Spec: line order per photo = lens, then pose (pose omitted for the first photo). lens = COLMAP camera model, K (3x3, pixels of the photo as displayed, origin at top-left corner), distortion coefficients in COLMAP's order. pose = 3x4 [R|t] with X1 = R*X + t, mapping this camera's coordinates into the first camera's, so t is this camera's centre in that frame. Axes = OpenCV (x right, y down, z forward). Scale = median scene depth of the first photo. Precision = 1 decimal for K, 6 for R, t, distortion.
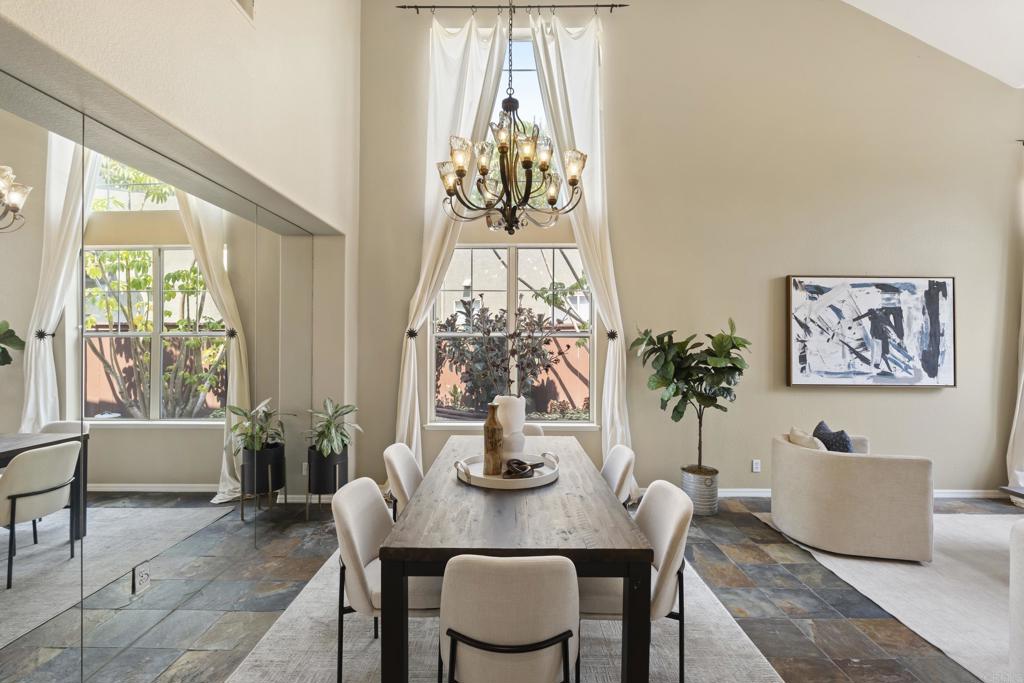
lens RADIAL K [[448.3, 0, 512.0], [0, 448.3, 341.5], [0, 0, 1]] dist [-0.001349, -0.000146]
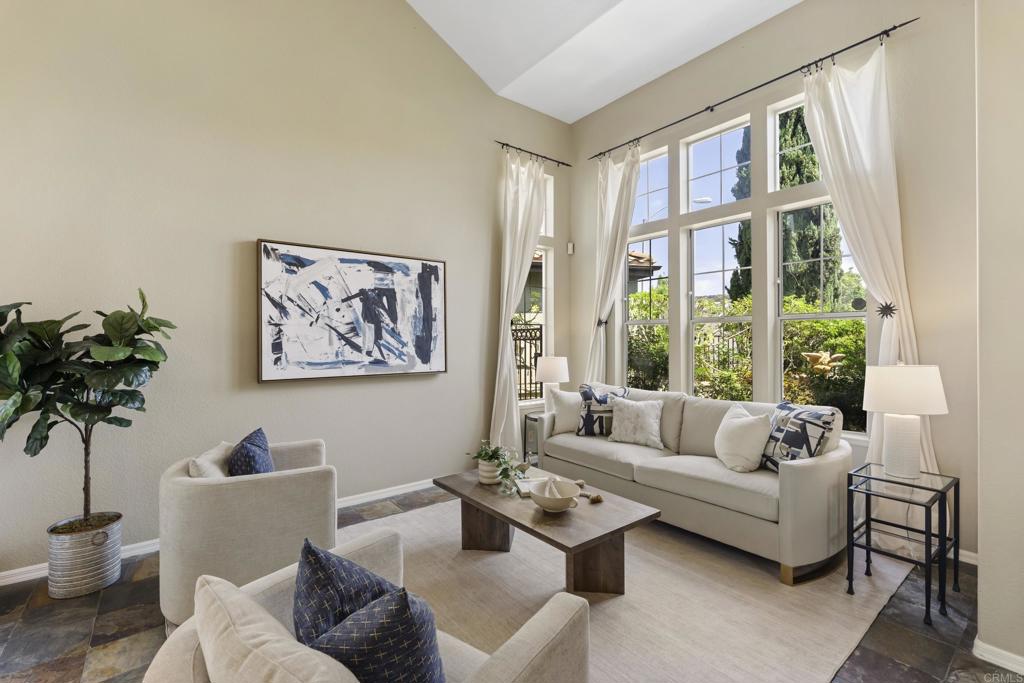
lens RADIAL K [[448.3, 0, 512.0], [0, 448.3, 341.5], [0, 0, 1]] dist [-0.001349, -0.000146]
pose [[0.790976, -0.010727, 0.611754, 0.495168], [0.015380, 0.999879, -0.002354, 0.037294], [-0.611654, 0.011271, 0.791045, 0.124636]]
